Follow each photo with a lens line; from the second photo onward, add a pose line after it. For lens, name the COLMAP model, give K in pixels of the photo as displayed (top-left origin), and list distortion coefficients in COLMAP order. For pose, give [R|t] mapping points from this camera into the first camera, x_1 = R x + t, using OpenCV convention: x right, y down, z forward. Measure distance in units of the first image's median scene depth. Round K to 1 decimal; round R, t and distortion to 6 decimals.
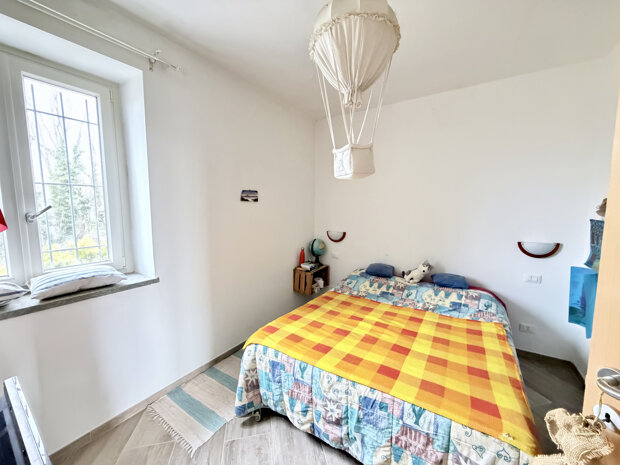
lens RADIAL K [[247.5, 0, 308.4], [0, 247.5, 232.7], [0, 0, 1]] dist [-0.001209, 0.000419]
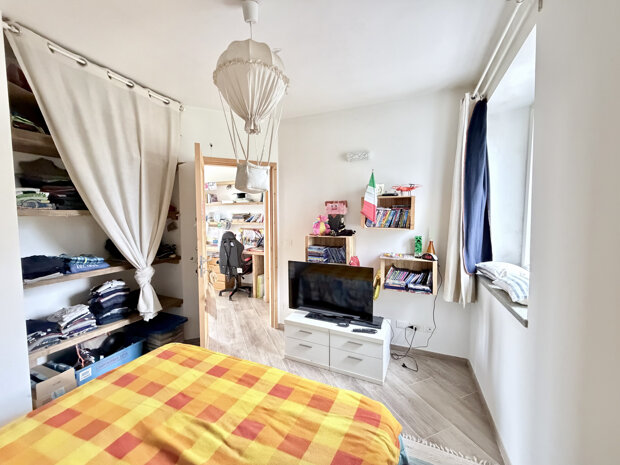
lens RADIAL K [[247.5, 0, 308.4], [0, 247.5, 232.7], [0, 0, 1]] dist [-0.001209, 0.000419]
pose [[-0.981503, 0.012214, -0.191054, 0.120172], [-0.016891, 0.988546, 0.149972, -0.169778], [0.190698, 0.150425, -0.970055, 1.774025]]
